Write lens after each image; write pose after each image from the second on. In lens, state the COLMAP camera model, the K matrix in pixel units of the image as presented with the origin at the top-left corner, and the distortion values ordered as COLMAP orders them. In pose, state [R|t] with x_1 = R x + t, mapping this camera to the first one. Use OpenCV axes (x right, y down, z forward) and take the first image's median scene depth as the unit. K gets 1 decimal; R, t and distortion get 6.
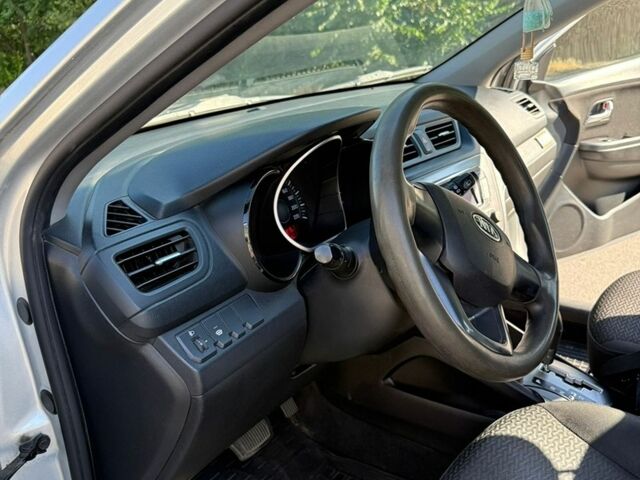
lens RADIAL K [[595.3, 0, 320.0], [0, 595.3, 240.0], [0, 0, 1]] dist [0.149706, -0.308534]
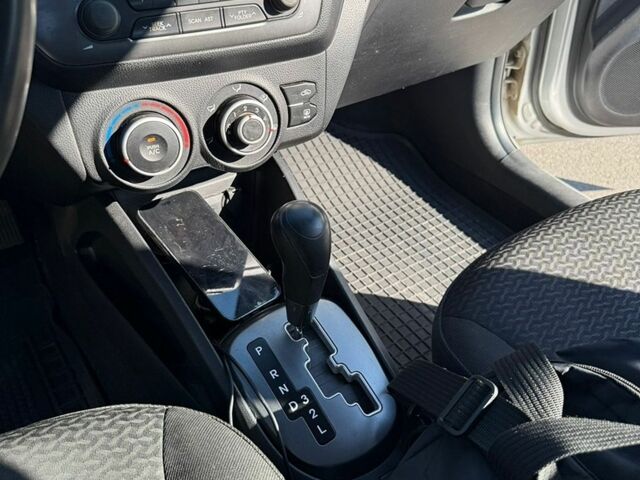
lens RADIAL K [[570.6, 0, 320.0], [0, 570.6, 240.0], [0, 0, 1]] dist [0.133542, -0.185526]
pose [[0.935740, 0.291046, -0.199204, 0.701678], [-0.202120, 0.905393, 0.373379, -0.060262], [0.289028, -0.309122, 0.906039, 0.893930]]
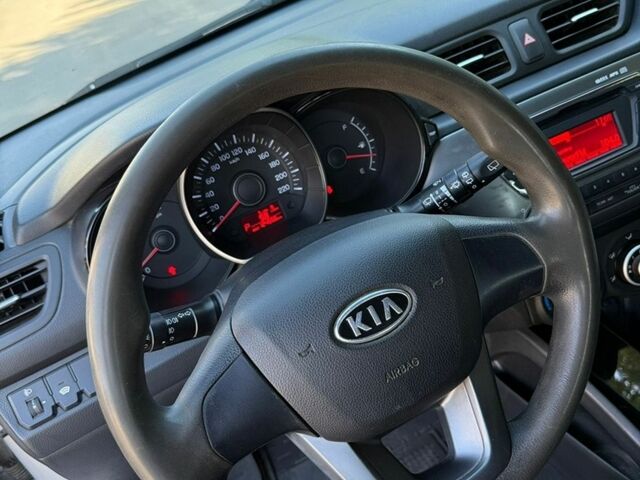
lens RADIAL K [[595.3, 0, 320.0], [0, 595.3, 240.0], [0, 0, 1]] dist [0.149706, -0.308534]
pose [[0.832297, 0.118232, -0.541575, 0.524892], [0.068693, 0.947461, 0.312409, -0.267356], [0.550057, -0.297220, 0.780447, 0.541090]]
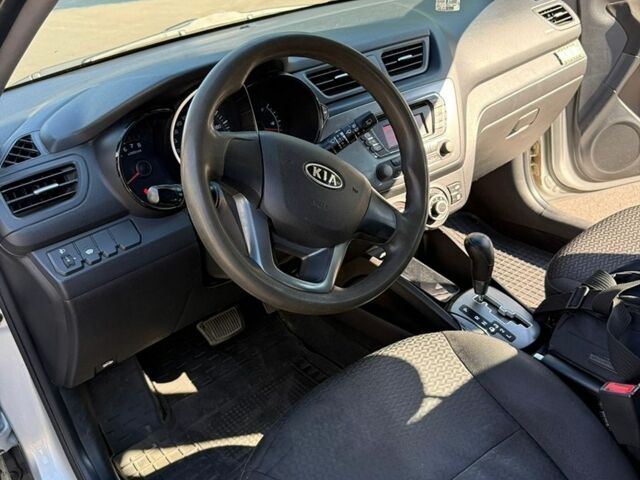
lens RADIAL K [[595.3, 0, 320.0], [0, 595.3, 240.0], [0, 0, 1]] dist [0.149706, -0.308534]
pose [[0.966133, 0.084361, -0.243864, 0.530125], [-0.036336, 0.980110, 0.195099, -0.114343], [0.255472, -0.179631, 0.949983, -0.036842]]
